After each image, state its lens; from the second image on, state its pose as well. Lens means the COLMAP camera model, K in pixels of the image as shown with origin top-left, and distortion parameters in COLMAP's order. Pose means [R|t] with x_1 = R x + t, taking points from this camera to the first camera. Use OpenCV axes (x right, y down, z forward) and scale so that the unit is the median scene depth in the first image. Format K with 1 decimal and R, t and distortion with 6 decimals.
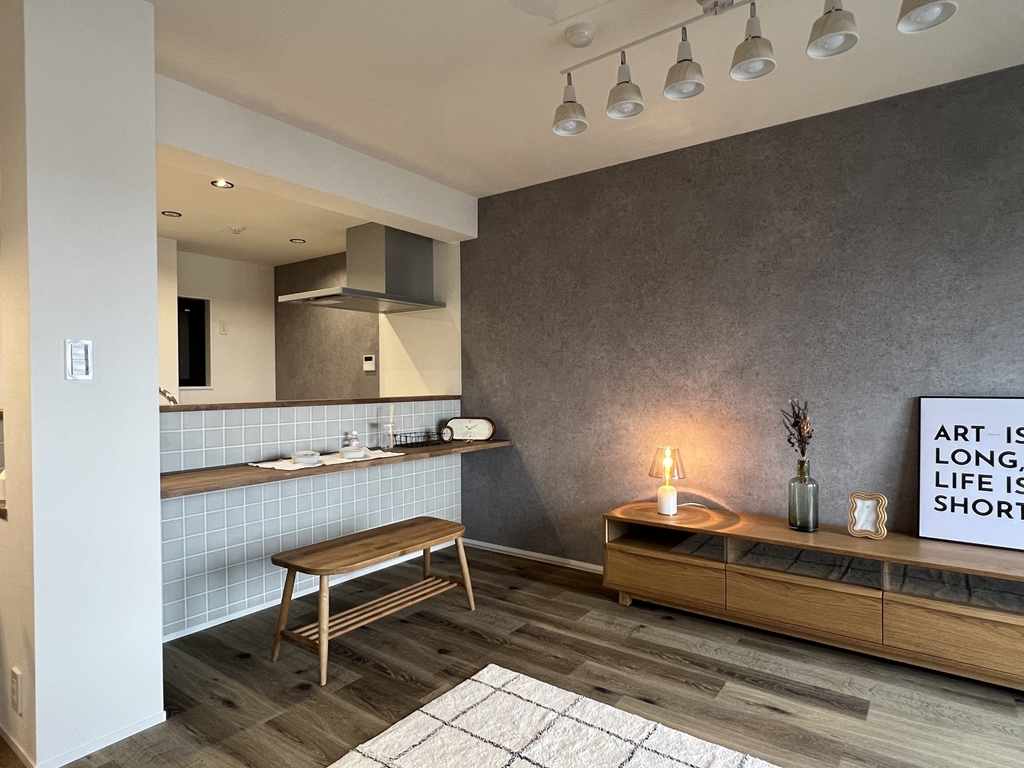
lens RADIAL K [[580.5, 0, 508.4], [0, 580.5, 389.2], [0, 0, 1]] dist [-0.005458, 0.000659]
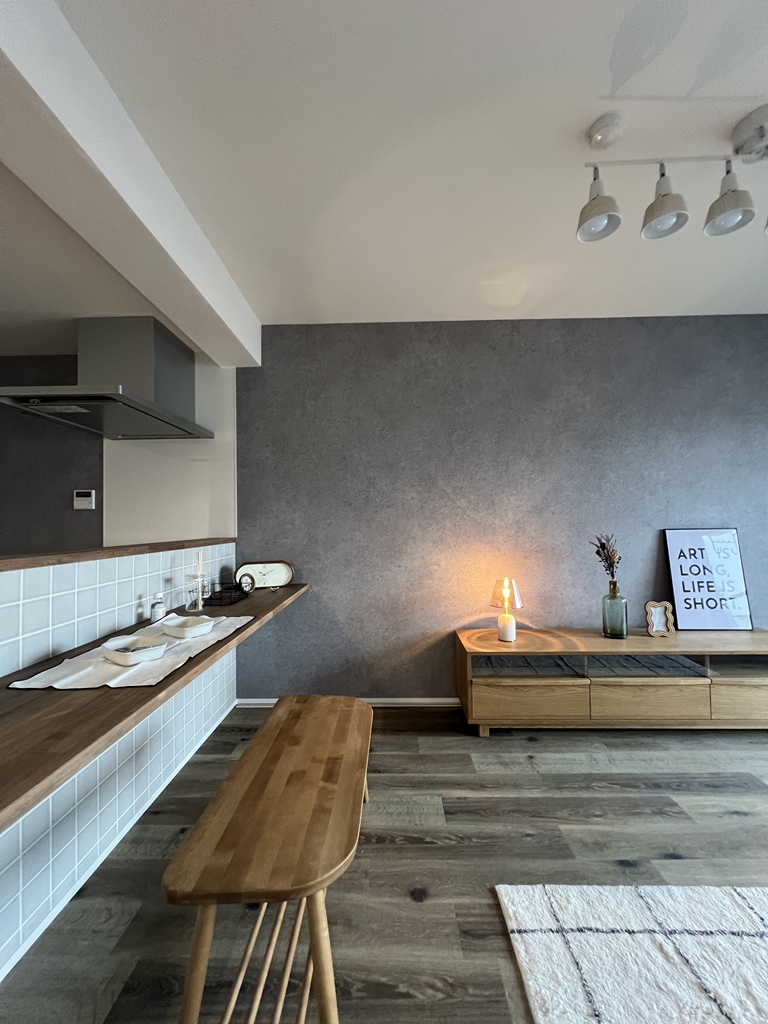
lens RADIAL K [[410.7, 0, 383.8], [0, 410.7, 514.0], [0, 0, 1]] dist [-0.000849, 0.000665]
pose [[0.814730, 0.007859, 0.579788, -0.416712], [0.015772, 0.999238, -0.035708, 0.000920], [-0.579626, 0.038237, 0.813985, 0.557853]]
